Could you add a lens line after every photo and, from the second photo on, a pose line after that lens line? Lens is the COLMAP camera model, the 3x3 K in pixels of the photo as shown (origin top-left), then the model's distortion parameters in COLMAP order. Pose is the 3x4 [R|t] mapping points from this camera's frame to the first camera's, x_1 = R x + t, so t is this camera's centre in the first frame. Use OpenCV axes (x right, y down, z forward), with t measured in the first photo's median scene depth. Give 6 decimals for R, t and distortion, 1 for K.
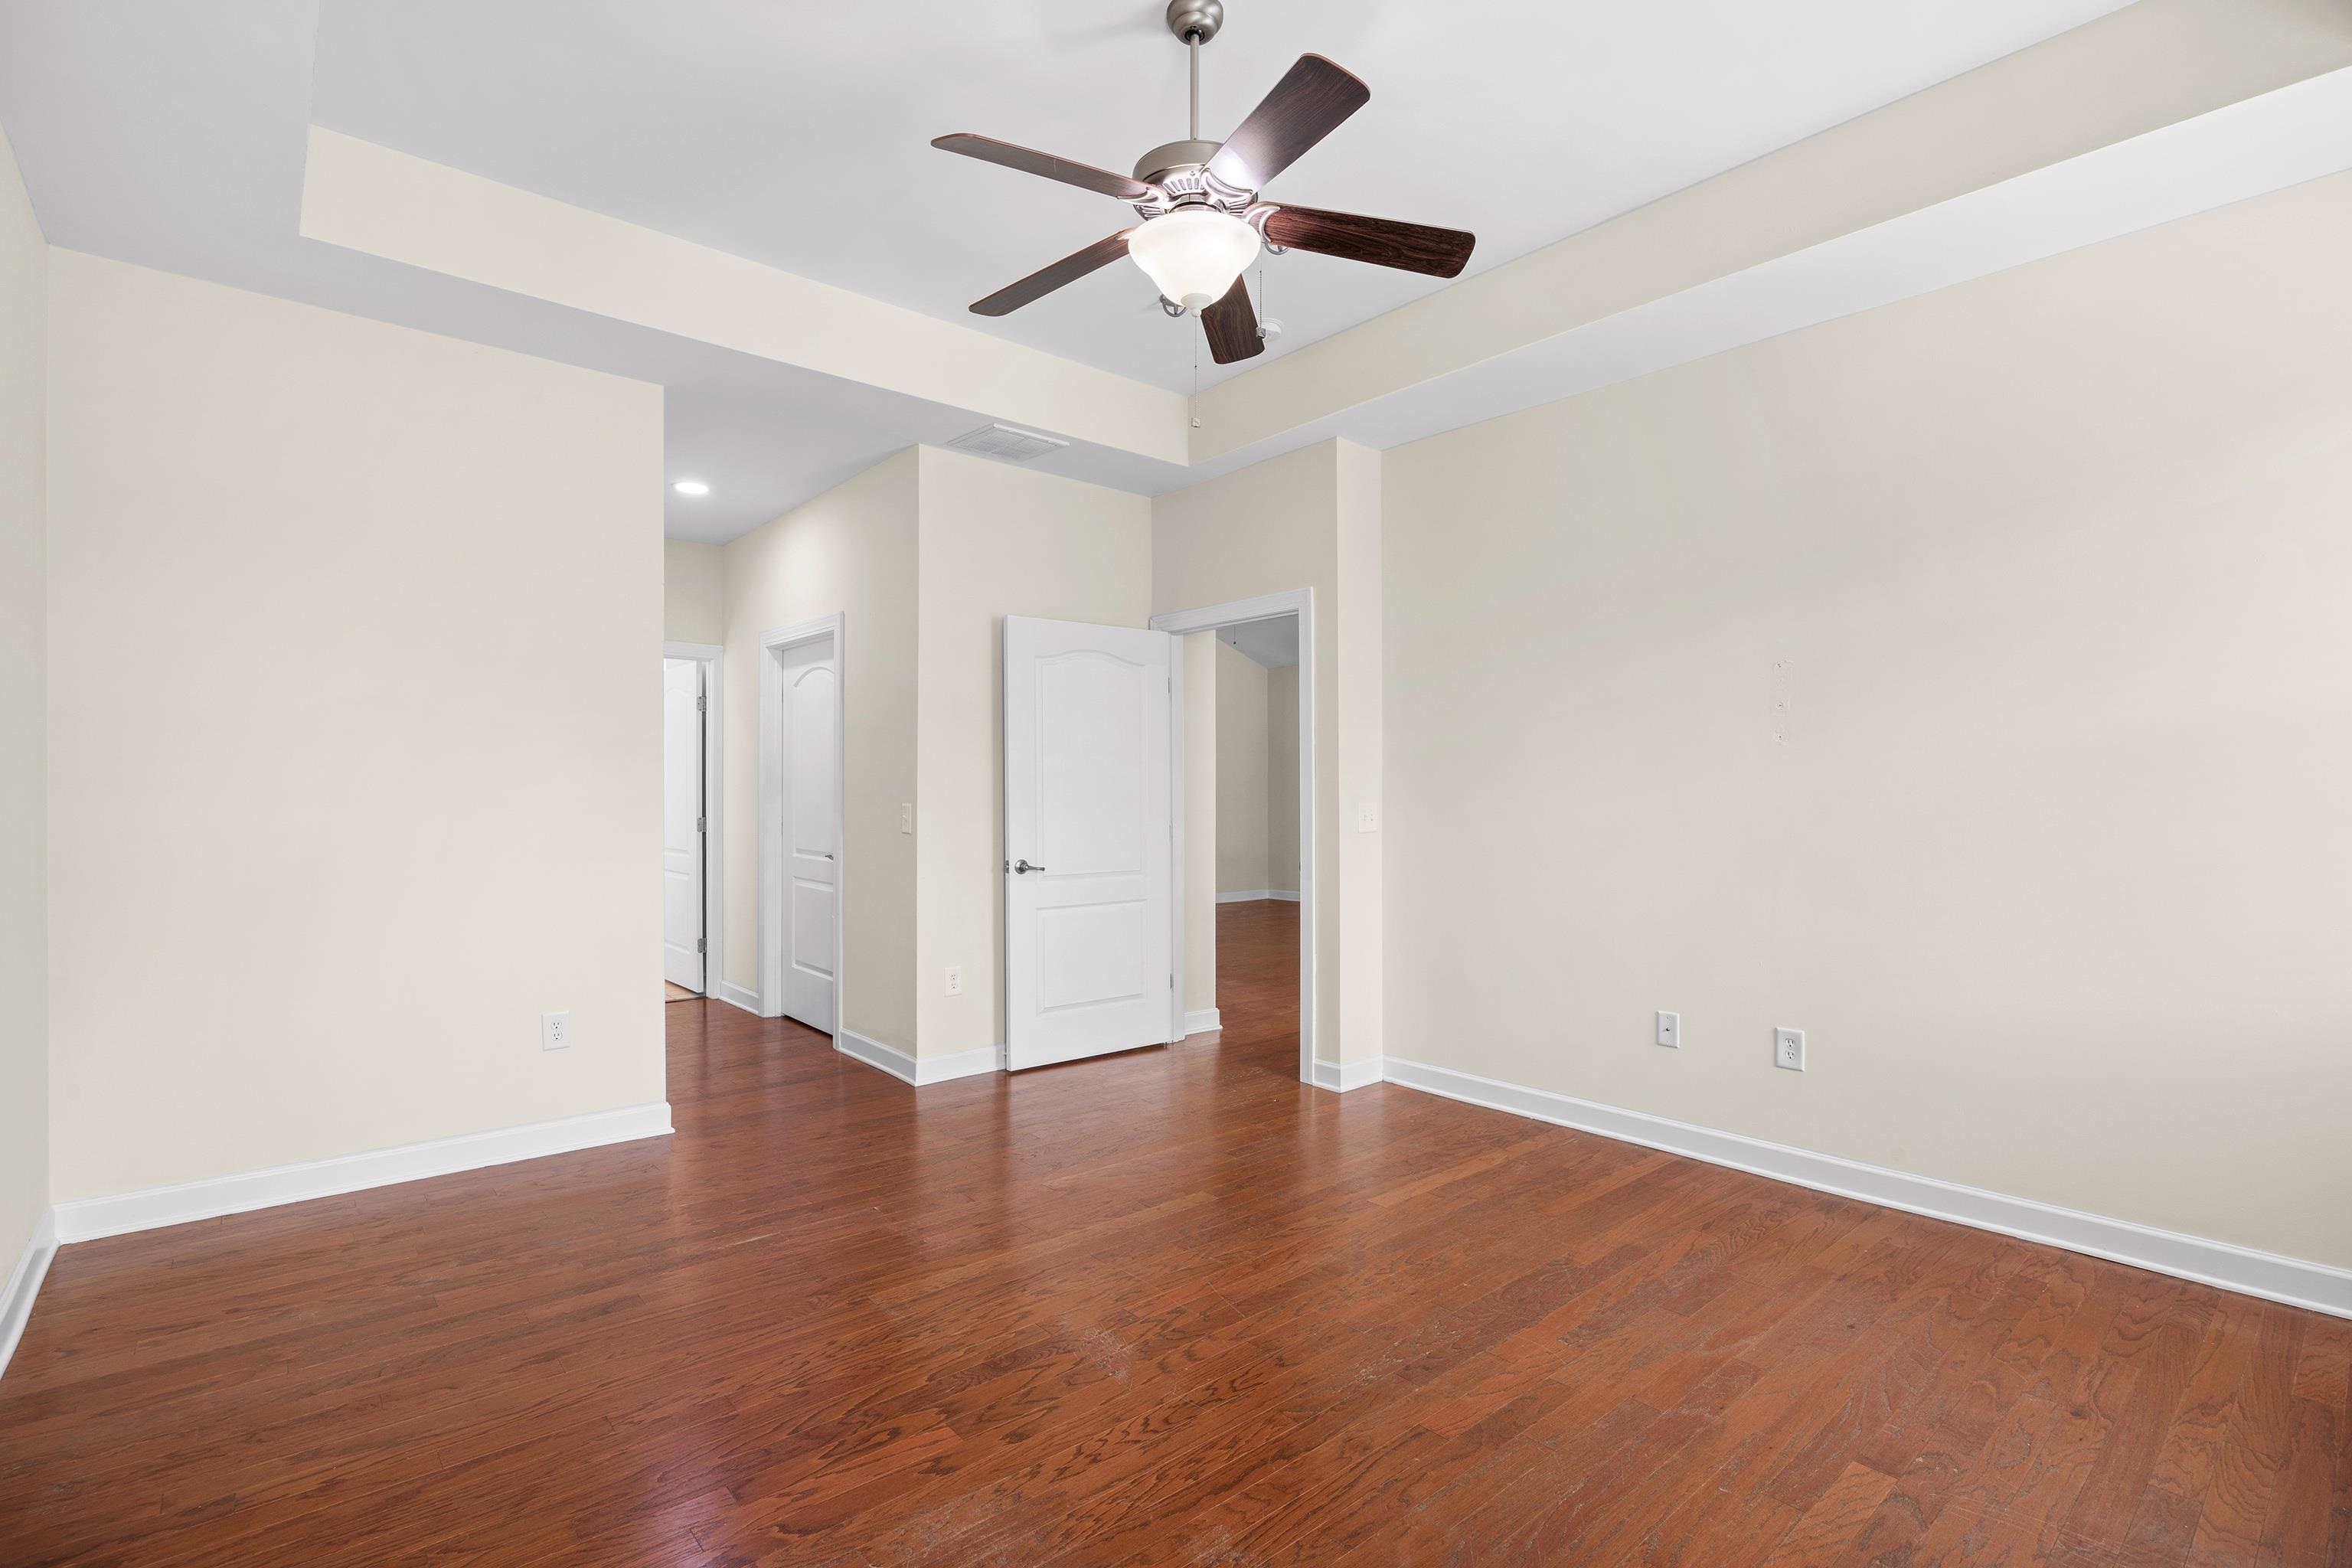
lens RADIAL K [[1100.1, 0, 1169.7], [0, 1100.1, 787.2], [0, 0, 1]] dist [-0.015829, 0.001658]
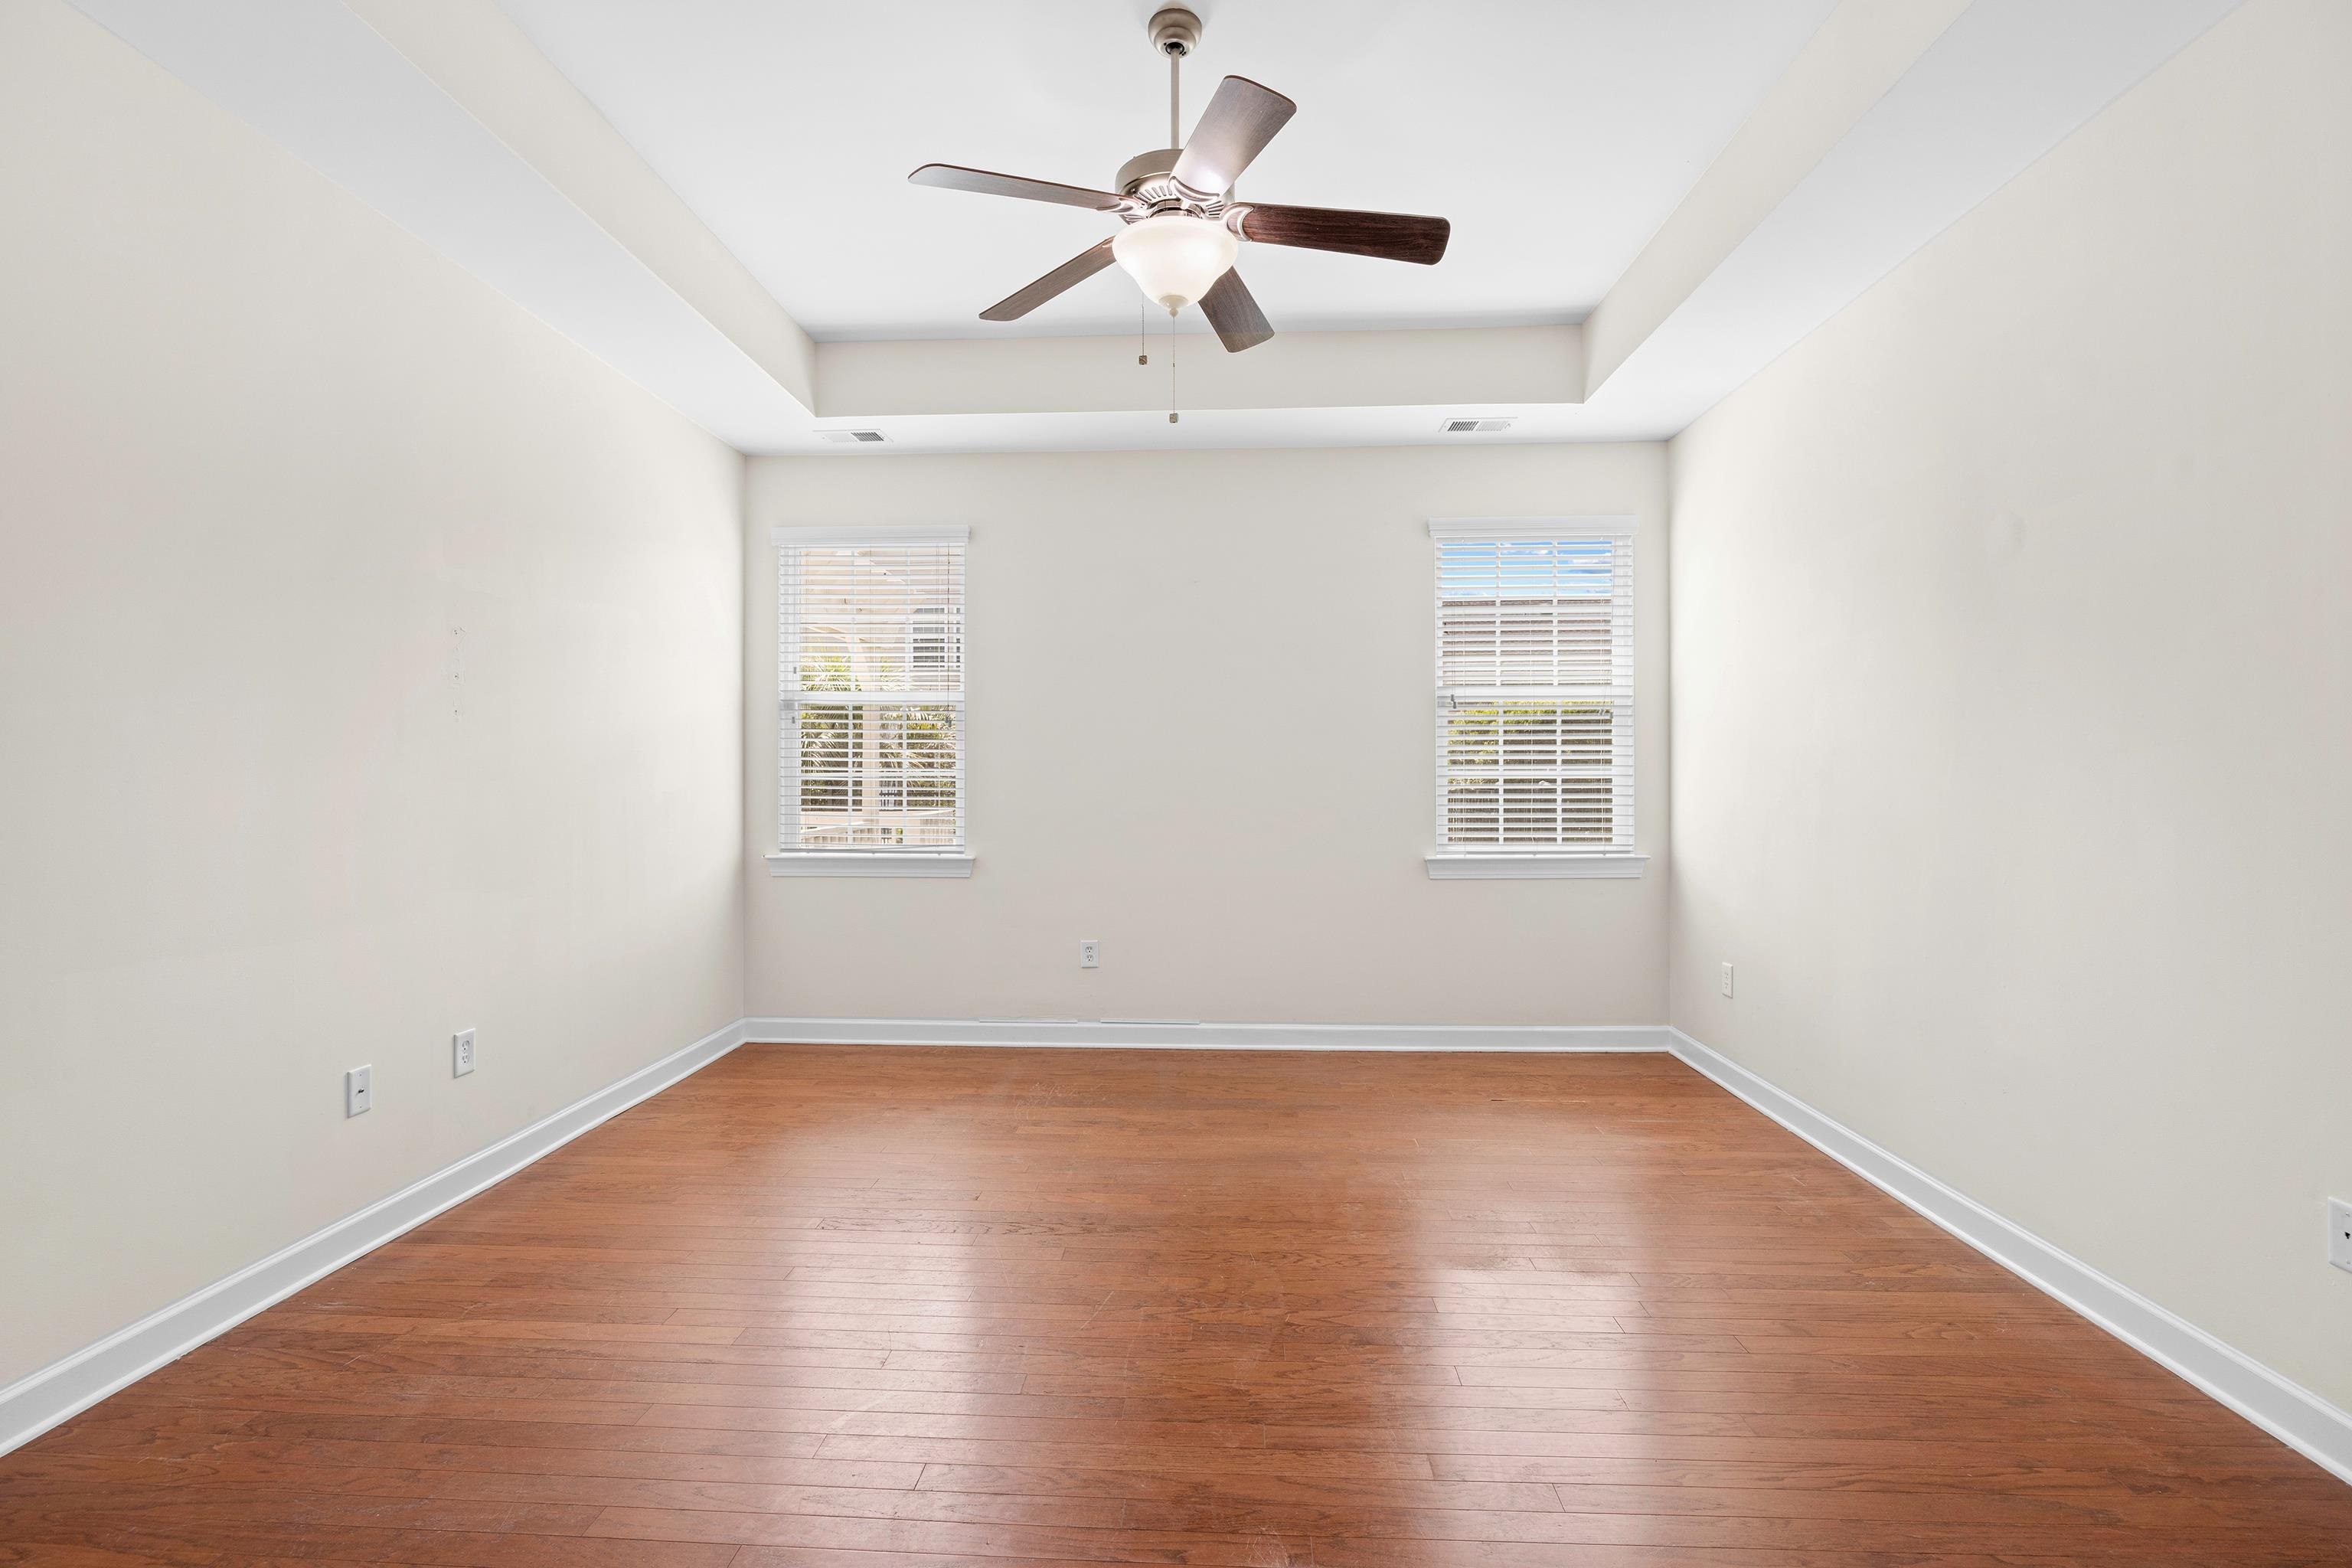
lens RADIAL K [[1100.1, 0, 1167.5], [0, 1100.1, 785.0], [0, 0, 1]] dist [-0.015829, 0.001658]
pose [[-0.733850, 0.000672, 0.679311, -0.487551], [-0.002872, 0.999988, -0.004092, 0.017394], [-0.679306, -0.004954, -0.733839, 1.275813]]
